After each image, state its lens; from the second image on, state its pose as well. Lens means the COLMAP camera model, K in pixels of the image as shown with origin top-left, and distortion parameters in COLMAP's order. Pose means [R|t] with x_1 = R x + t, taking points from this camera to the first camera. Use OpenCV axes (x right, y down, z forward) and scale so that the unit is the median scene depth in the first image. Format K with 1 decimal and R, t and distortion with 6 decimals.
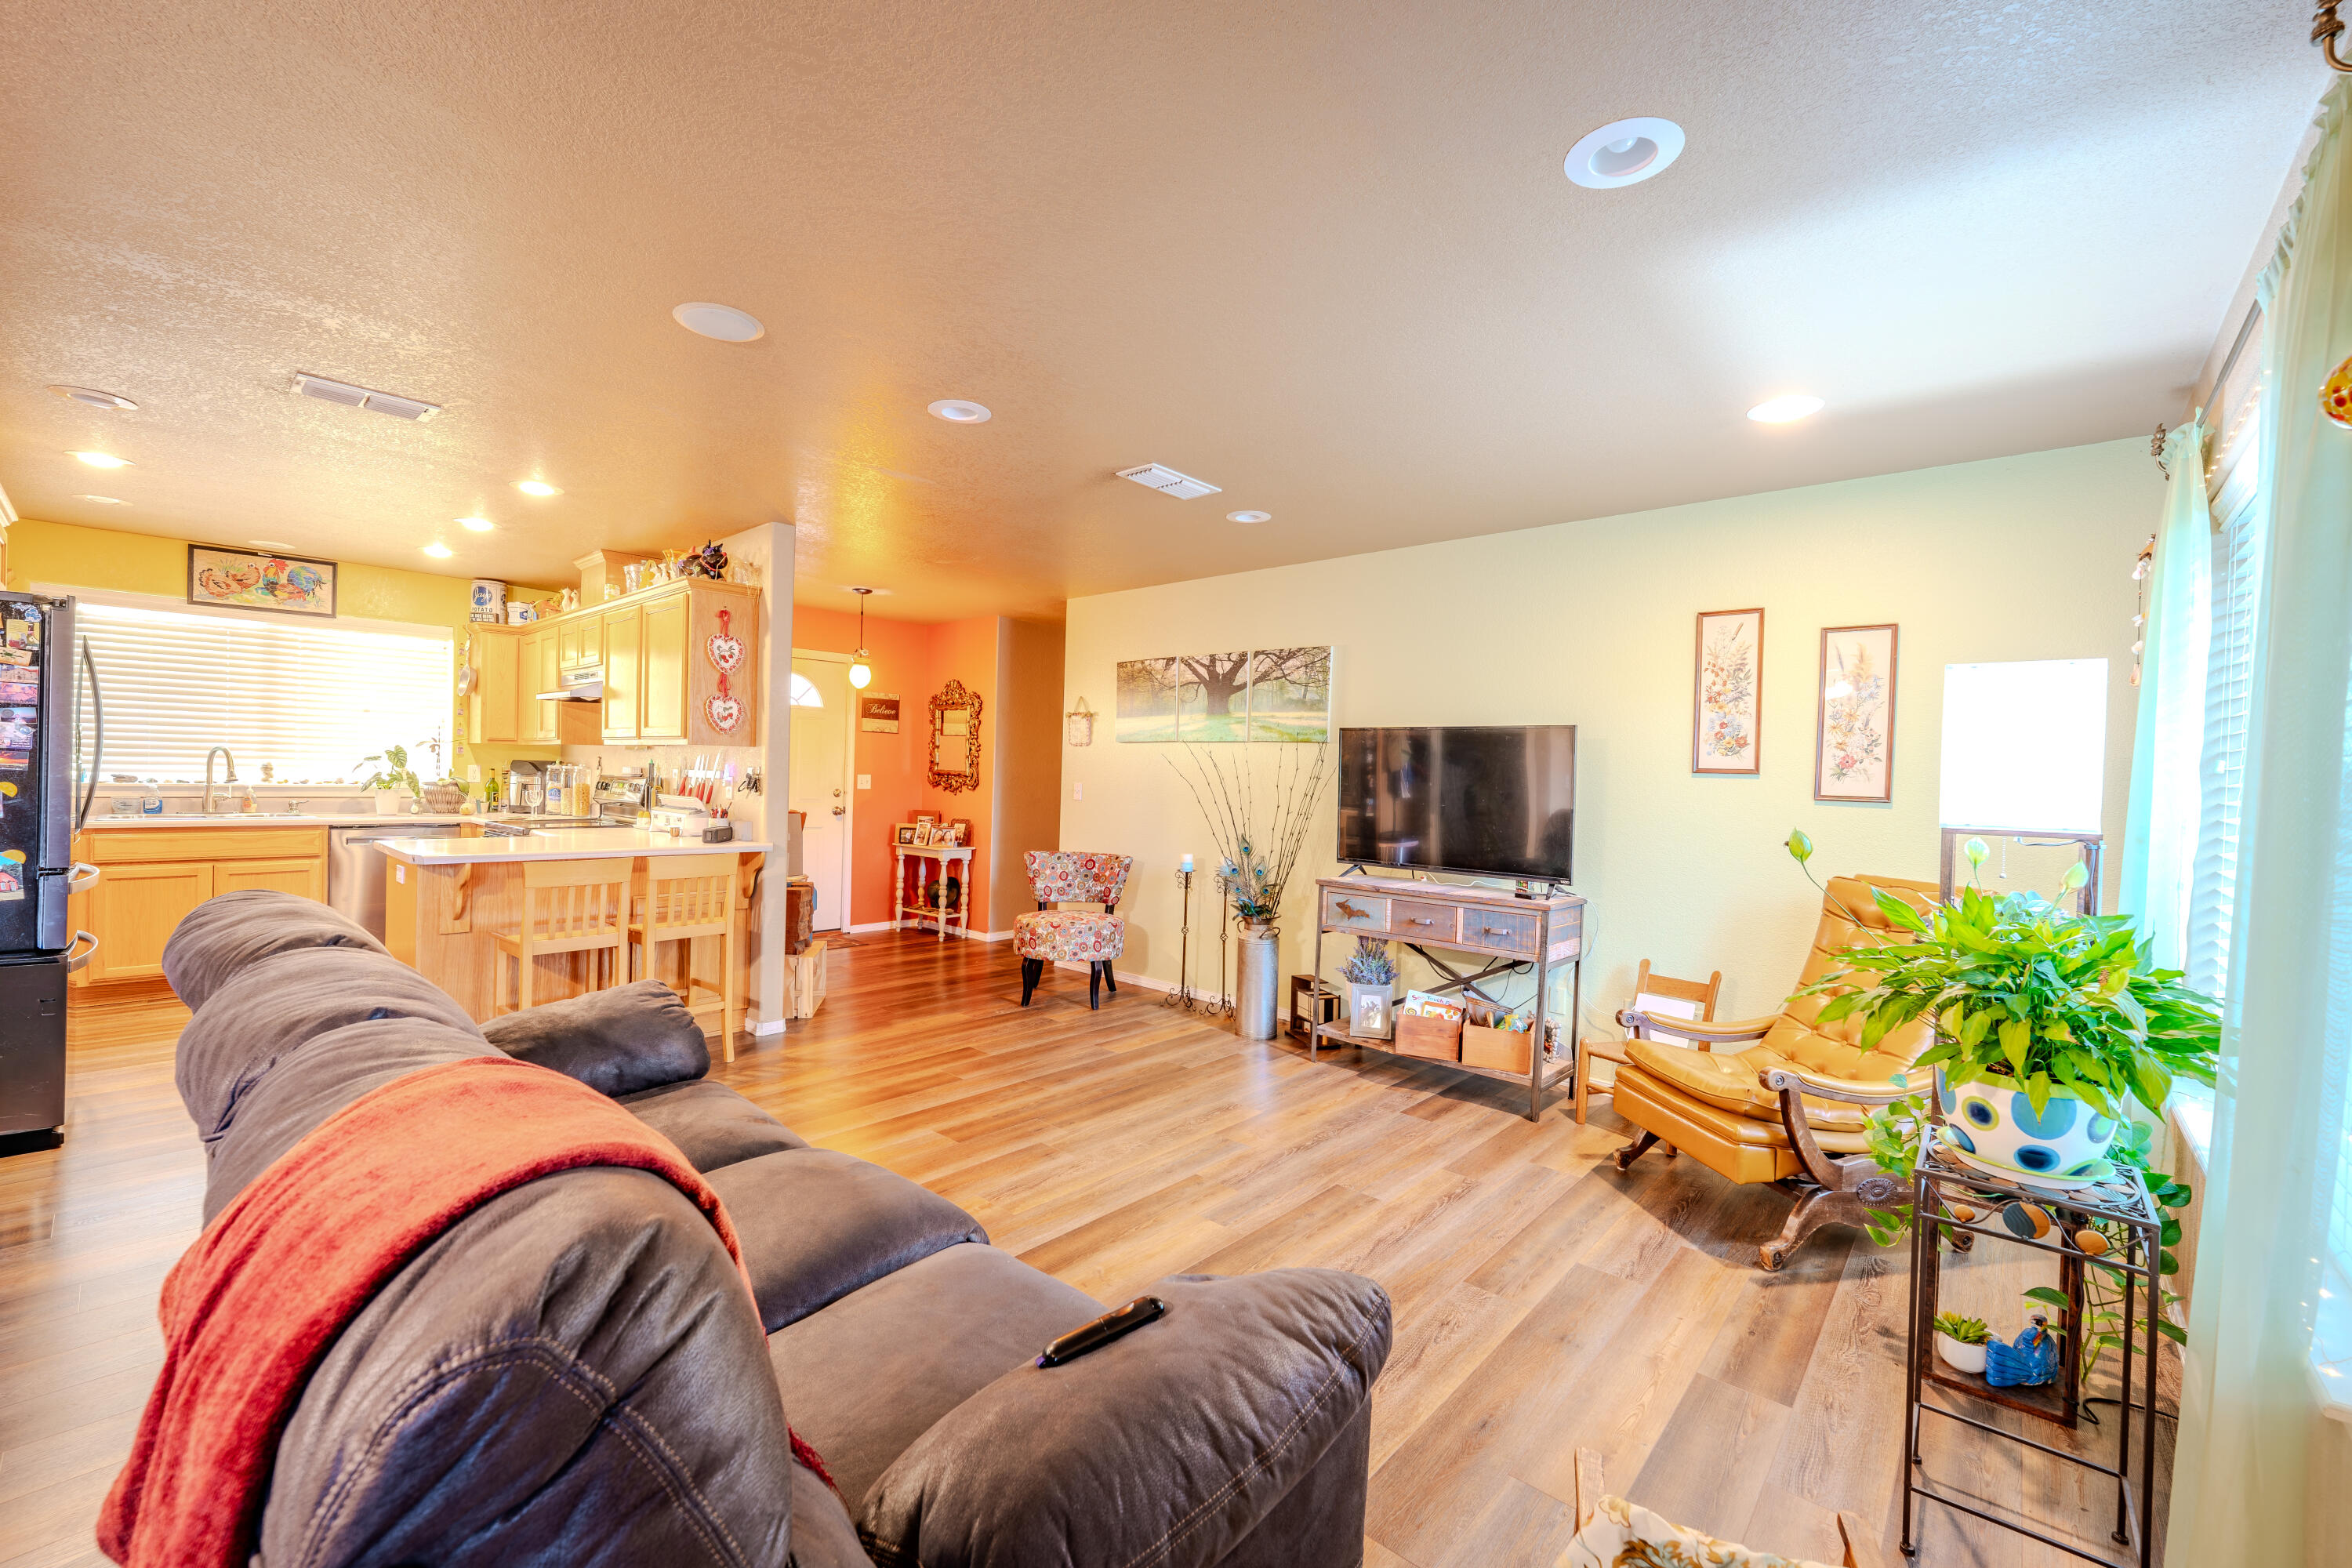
lens RADIAL K [[961.0, 0, 1161.5], [0, 961.0, 793.1], [0, 0, 1]] dist [-0.003776, 0.000054]
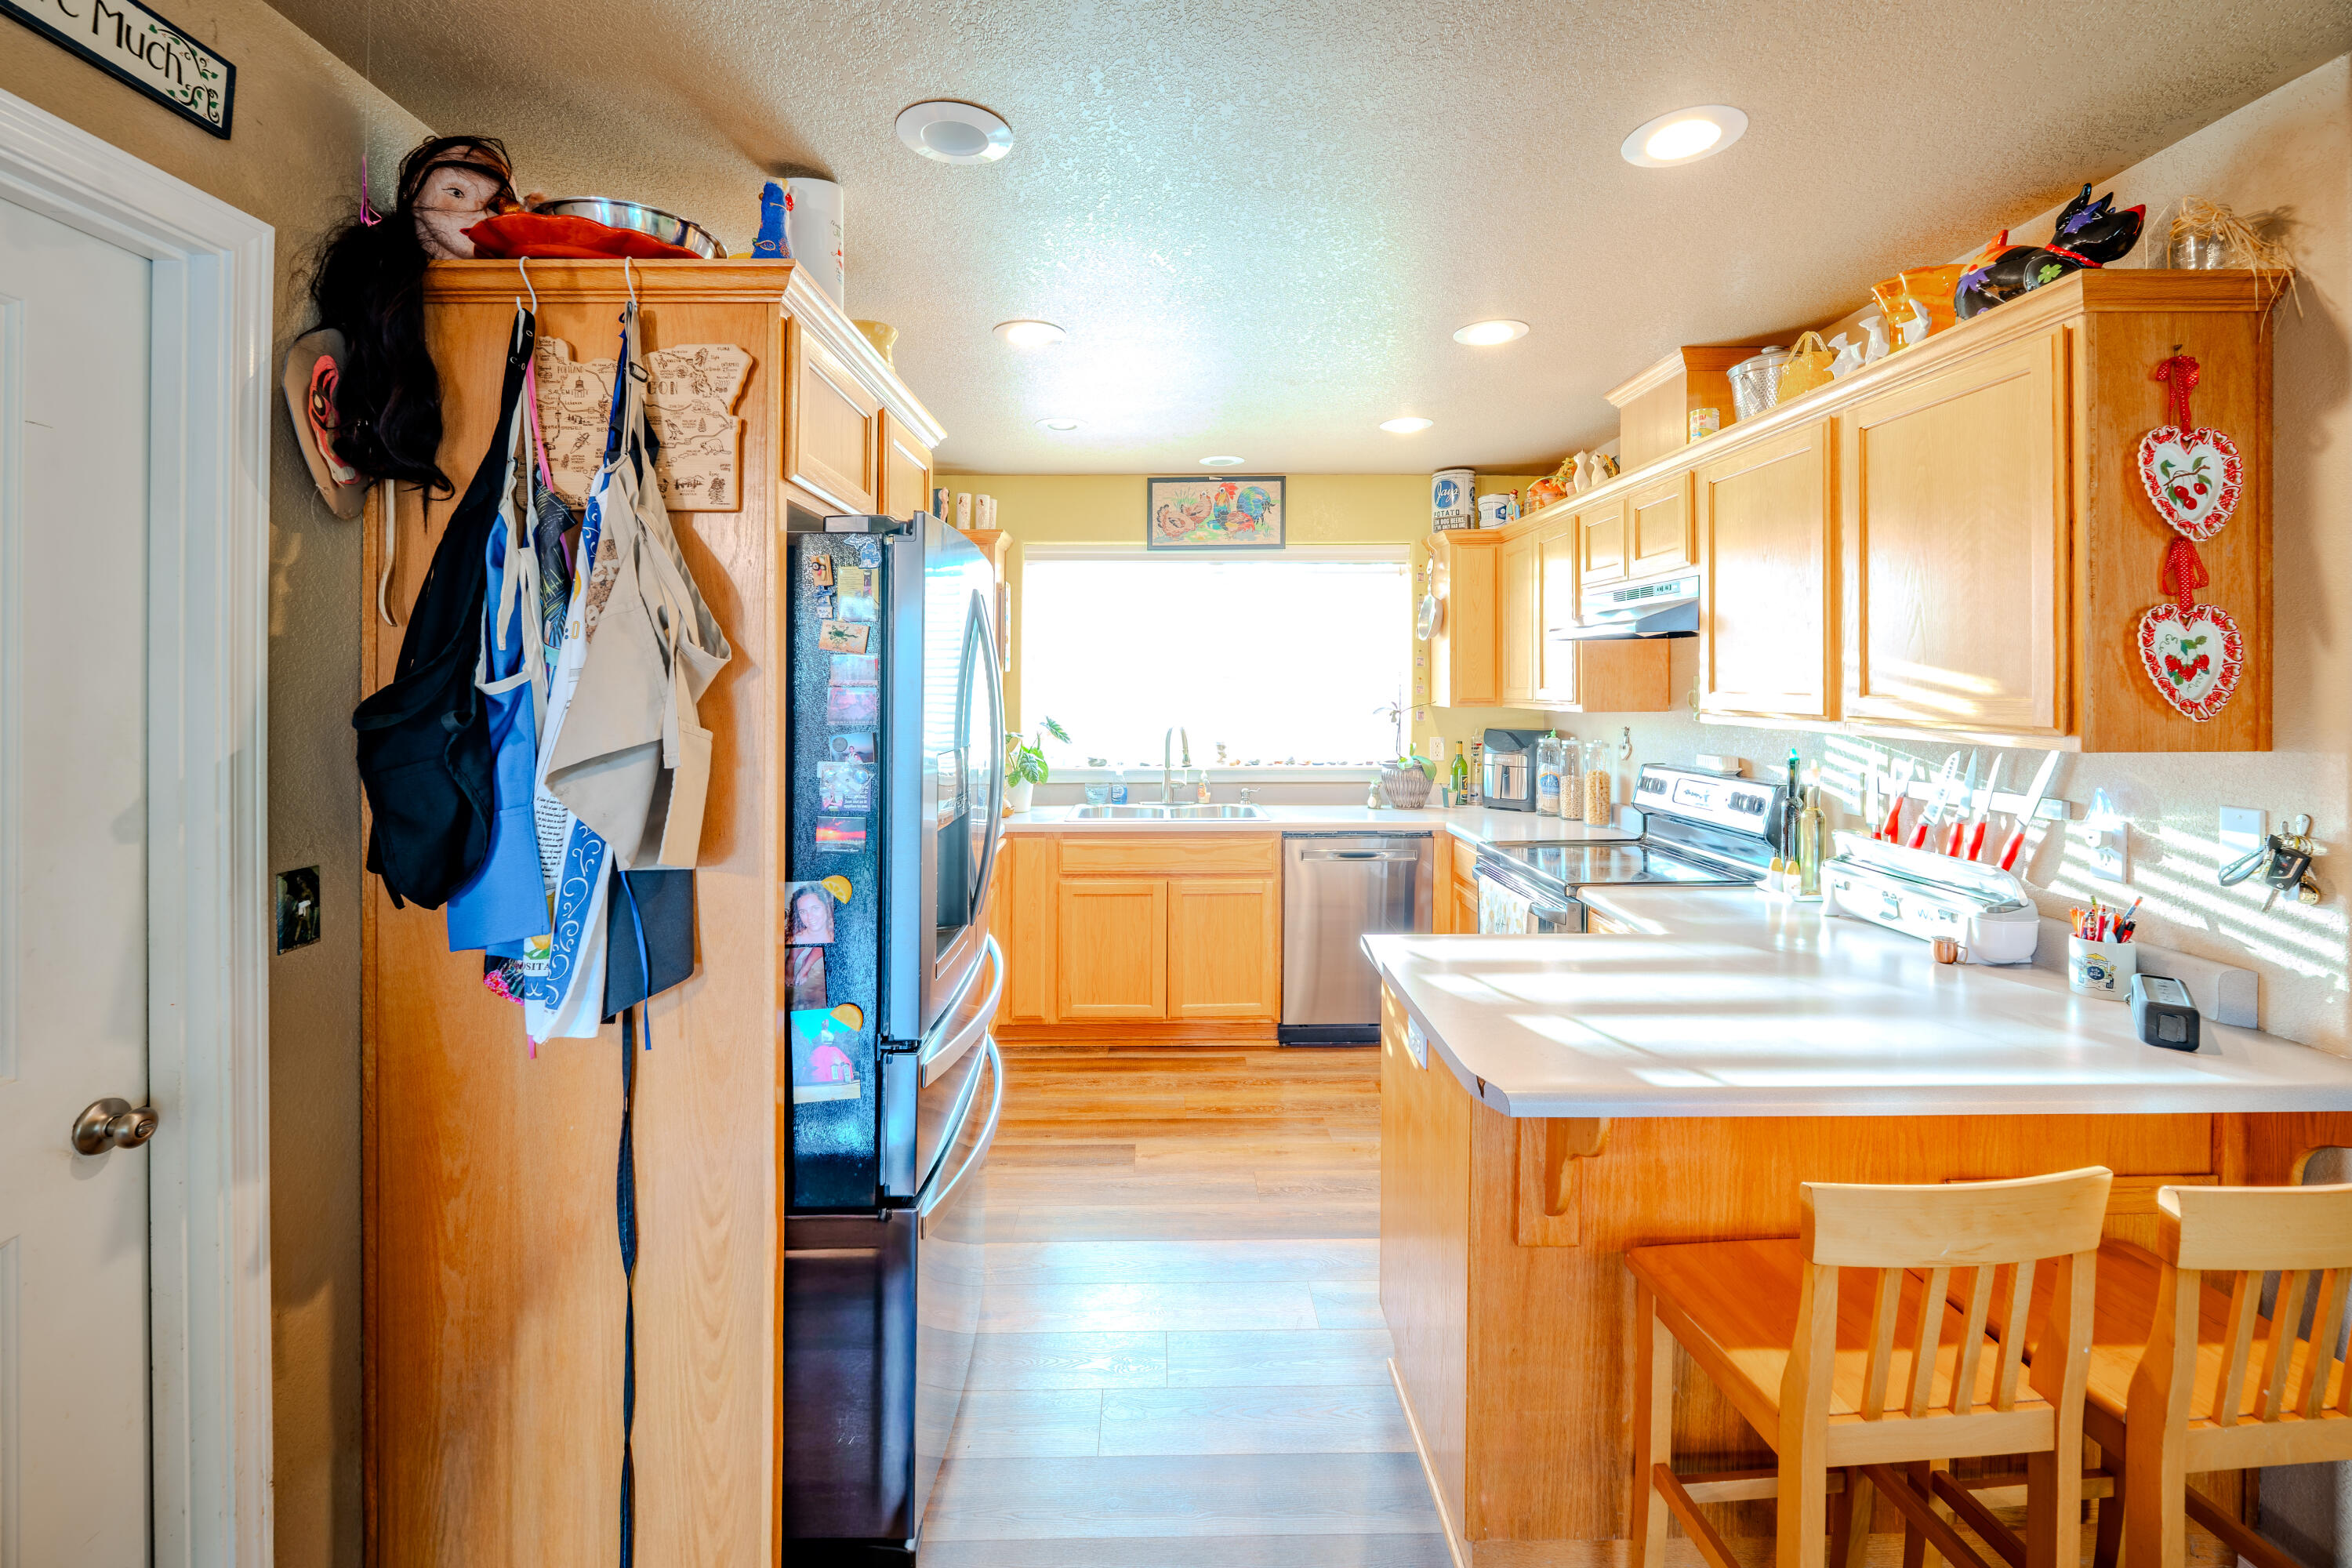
lens RADIAL K [[961.0, 0, 1160.0], [0, 961.0, 683.3], [0, 0, 1]] dist [-0.003776, 0.000054]
pose [[0.678064, -0.024633, -0.734590, -0.385608], [0.004919, 0.999568, -0.028978, -0.055935], [0.734987, 0.016036, 0.677892, 0.427684]]
